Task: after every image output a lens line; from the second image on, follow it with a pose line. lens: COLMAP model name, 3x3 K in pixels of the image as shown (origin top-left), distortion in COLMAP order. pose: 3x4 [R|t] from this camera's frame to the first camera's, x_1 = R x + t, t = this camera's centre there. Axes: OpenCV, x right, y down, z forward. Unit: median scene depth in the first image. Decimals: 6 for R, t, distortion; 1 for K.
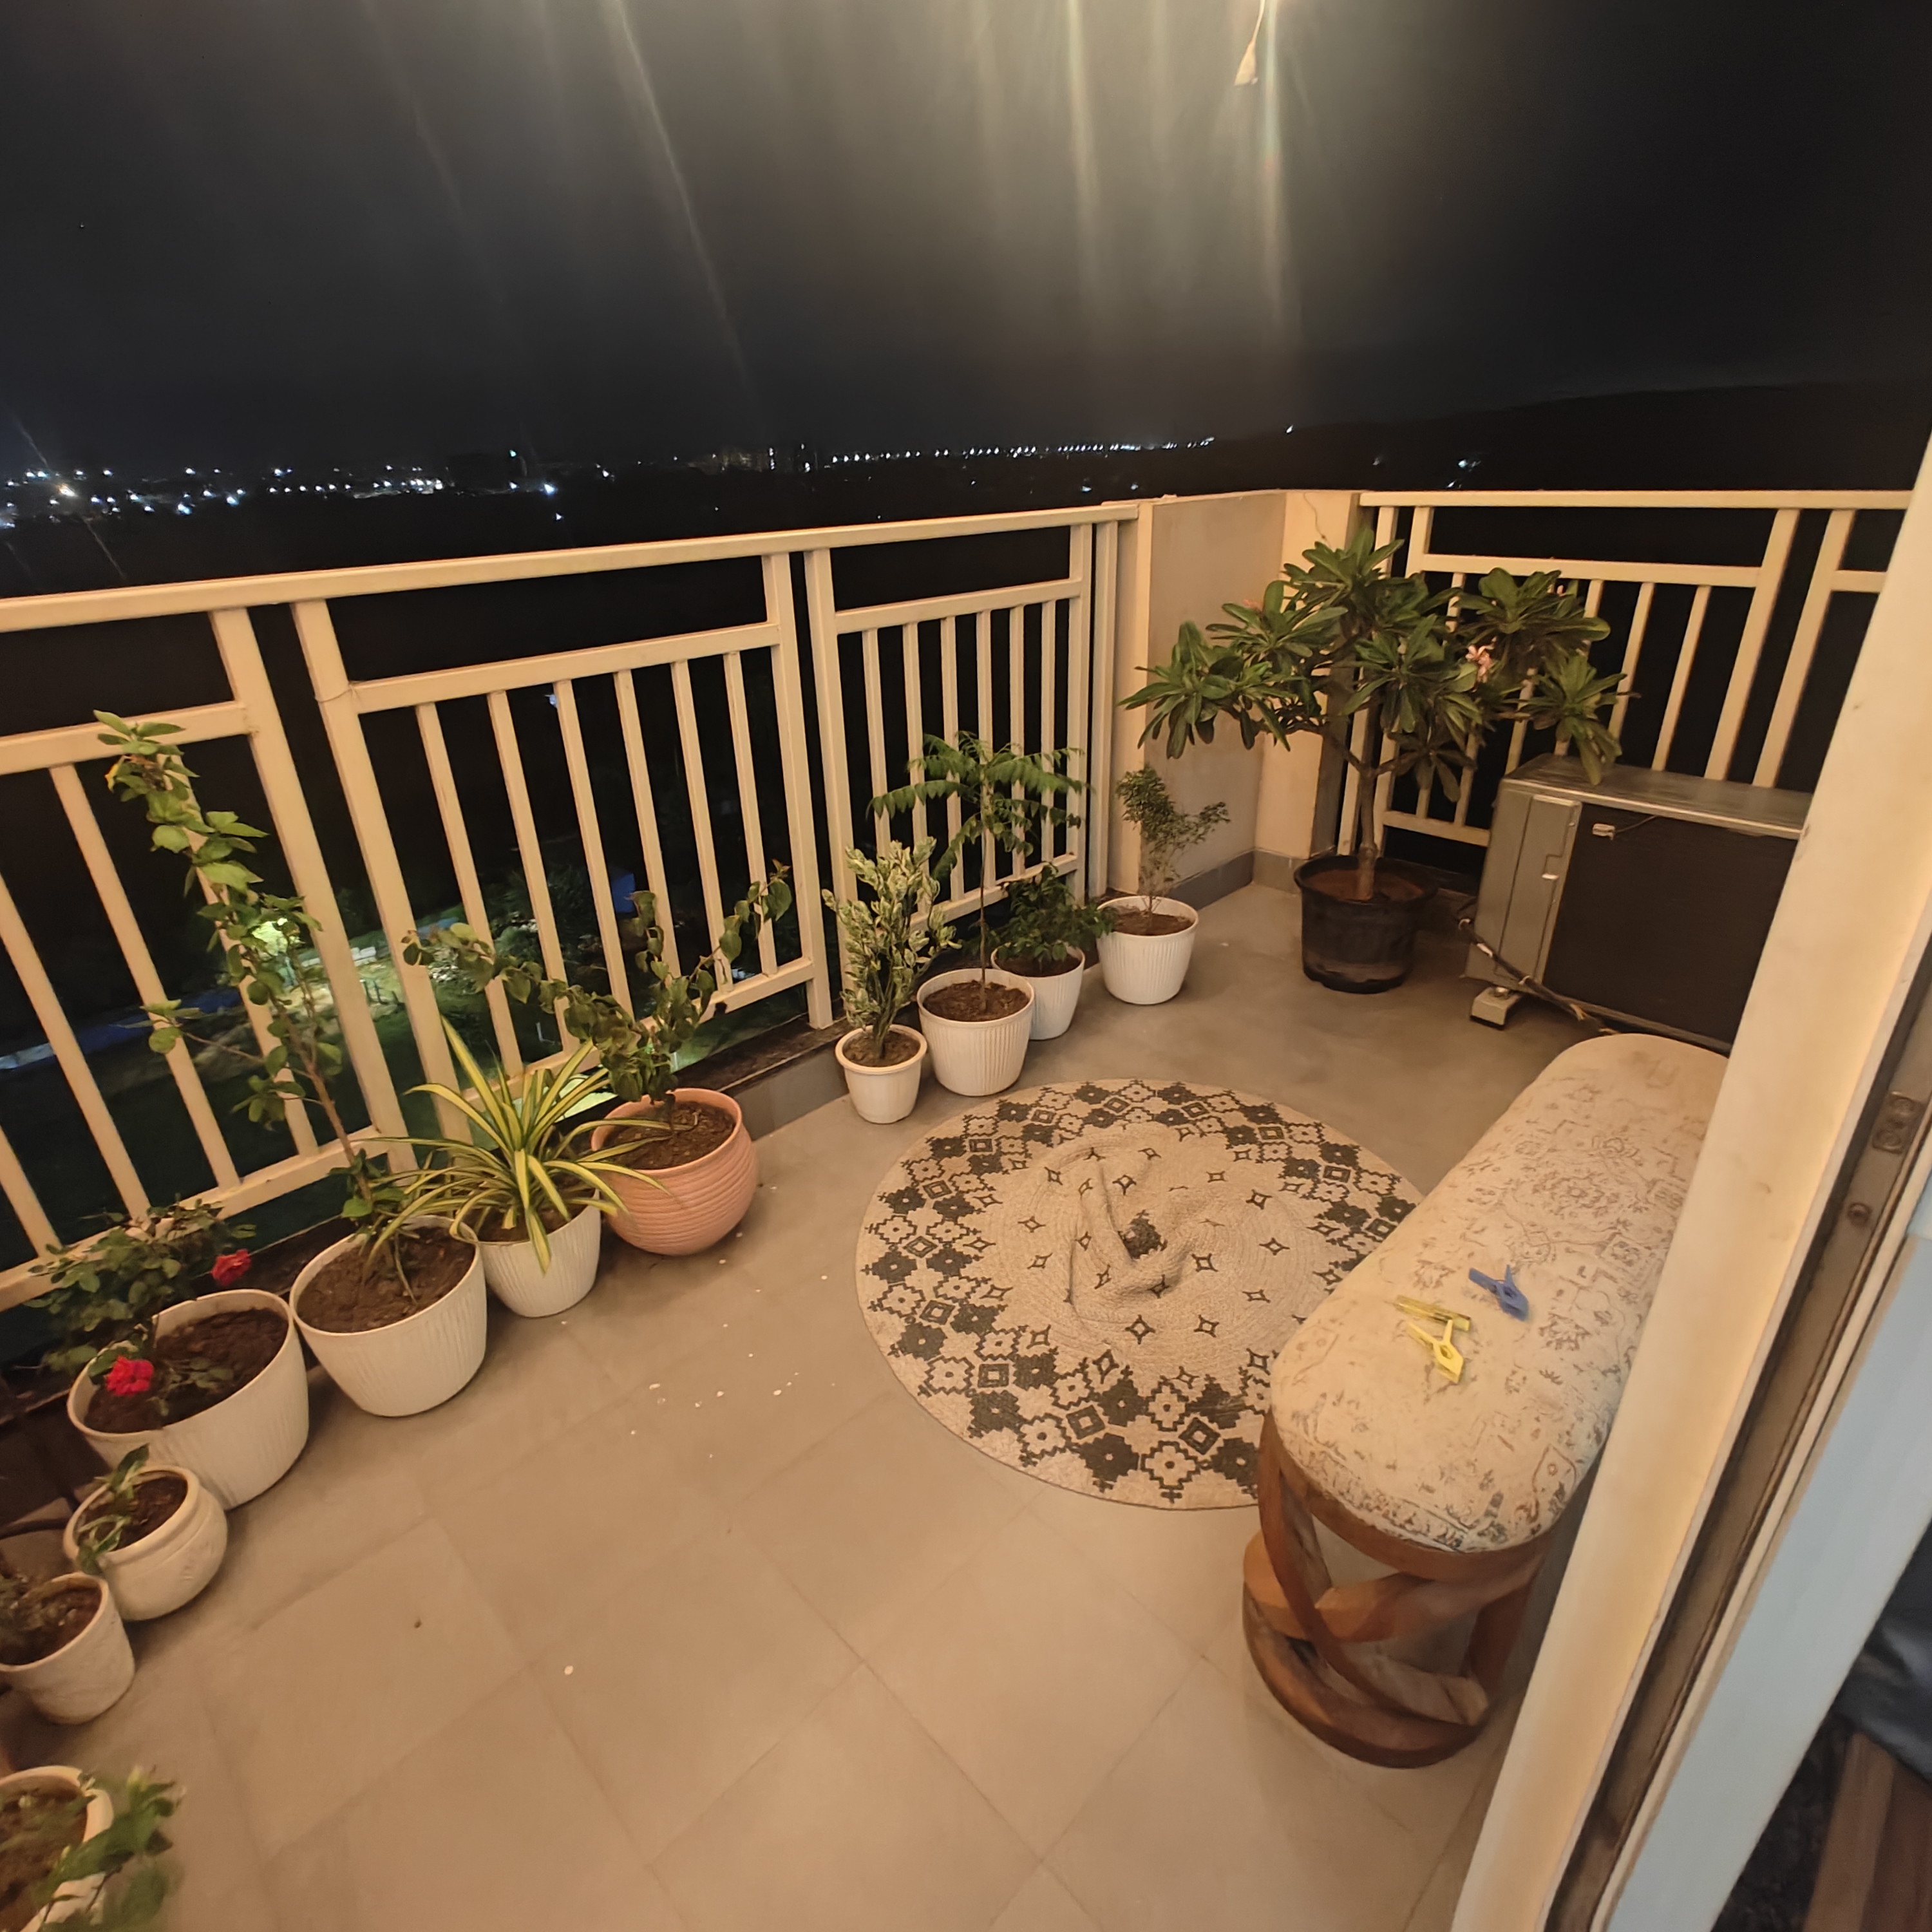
lens RADIAL K [[1071.5, 0, 966.0], [0, 1071.5, 966.0], [0, 0, 1]] dist [0.000032, 0.000584]
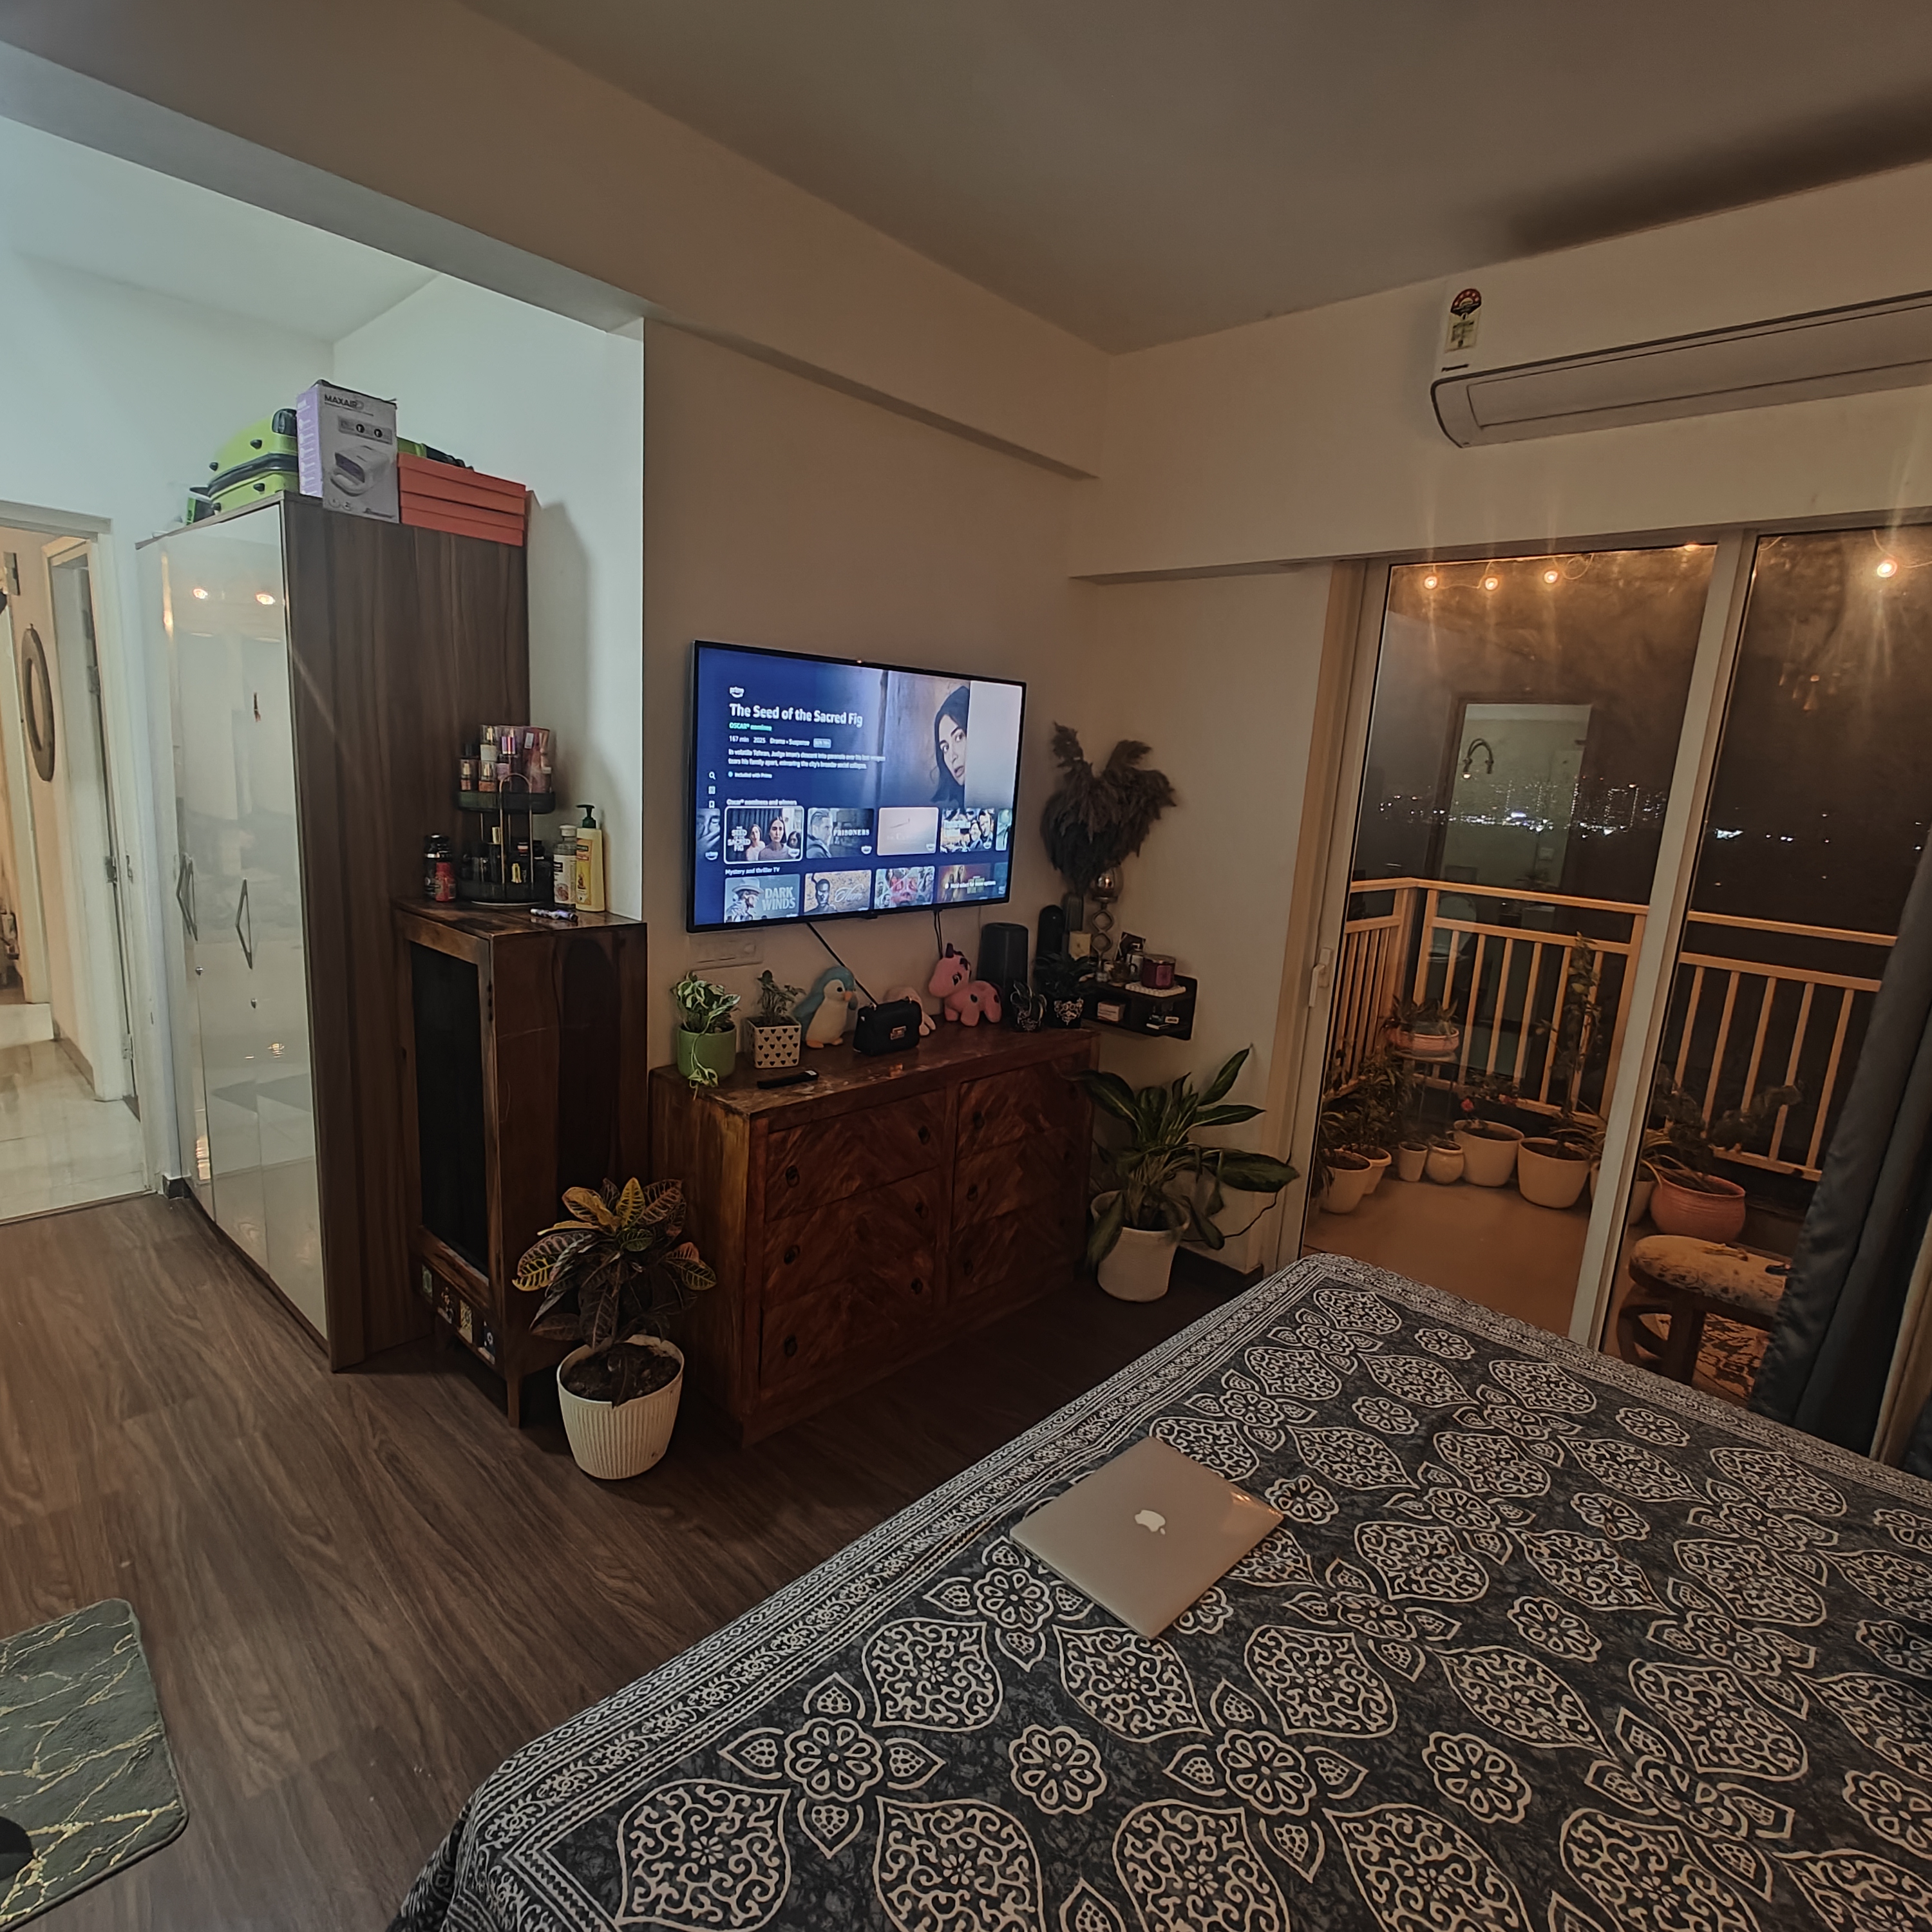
lens RADIAL K [[1094.7, 0, 1005.0], [0, 1094.7, 1000.2], [0, 0, 1]] dist [-0.003142, -0.000437]
pose [[0.036498, 0.244991, -0.968838, 1.899844], [-0.493807, 0.847276, 0.195648, 0.116571], [0.868805, 0.471279, 0.151902, -0.739017]]
